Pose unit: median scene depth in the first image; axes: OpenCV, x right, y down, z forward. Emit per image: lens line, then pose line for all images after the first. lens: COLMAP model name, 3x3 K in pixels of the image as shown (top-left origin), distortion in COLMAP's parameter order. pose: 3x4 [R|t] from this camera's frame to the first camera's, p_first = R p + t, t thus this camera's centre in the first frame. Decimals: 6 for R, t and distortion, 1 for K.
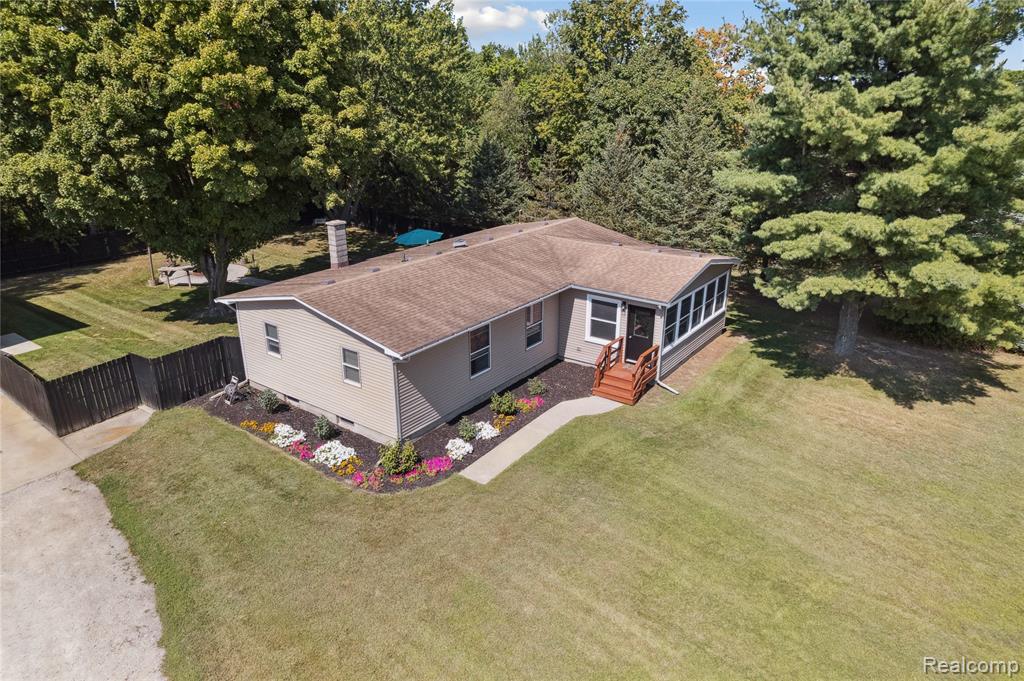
lens RADIAL K [[651.5, 0, 514.6], [0, 651.5, 341.3], [0, 0, 1]] dist [-0.073734, 0.065055]
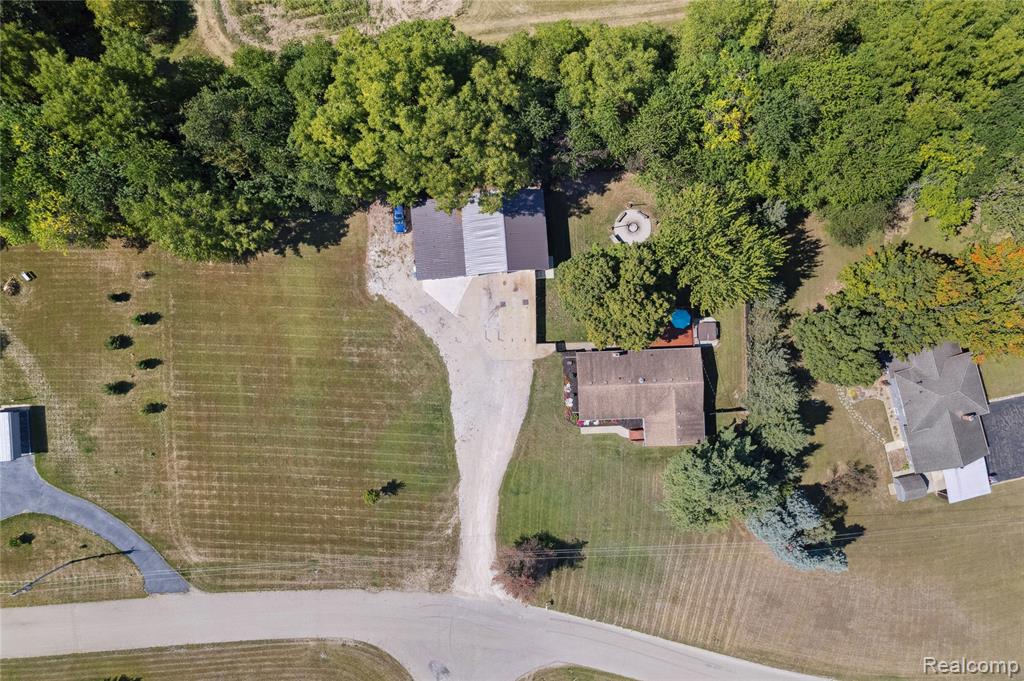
lens RADIAL K [[651.5, 0, 514.6], [0, 651.5, 341.3], [0, 0, 1]] dist [-0.073734, 0.065055]
pose [[0.615426, 0.788170, -0.006166, -0.751605], [-0.267090, 0.215899, 0.939175, -3.787853], [0.741561, -0.576346, 0.343383, -0.591965]]
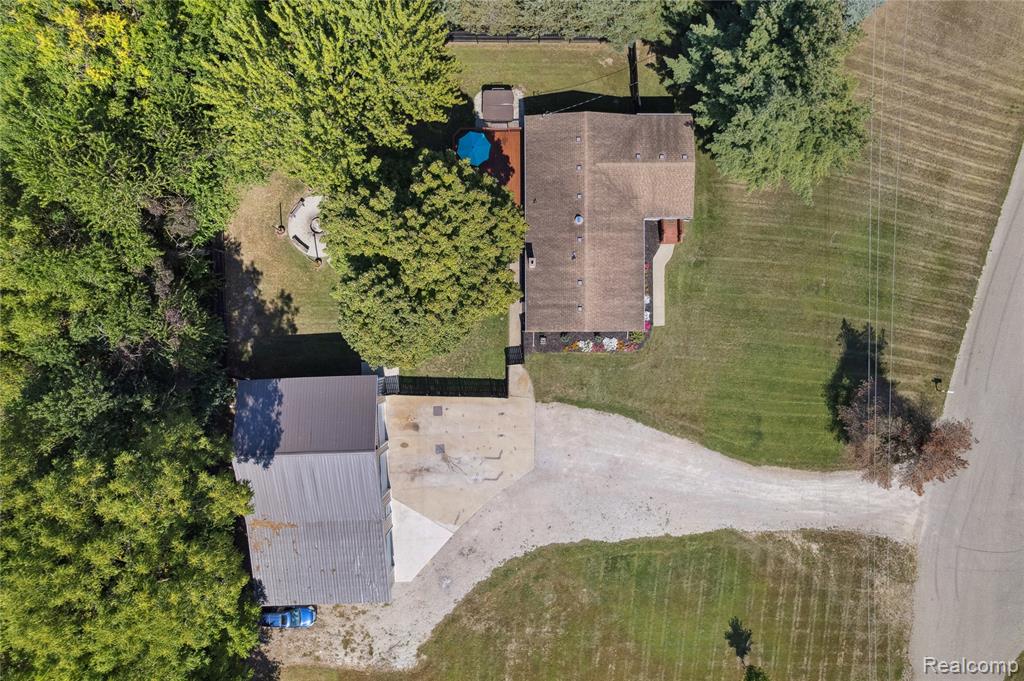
lens RADIAL K [[651.5, 0, 514.6], [0, 651.5, 341.3], [0, 0, 1]] dist [-0.073734, 0.065055]
pose [[0.810151, -0.586102, -0.011804, -0.508624], [0.213578, 0.276351, 0.937024, -2.247624], [-0.545930, -0.761652, 0.349064, 0.228130]]
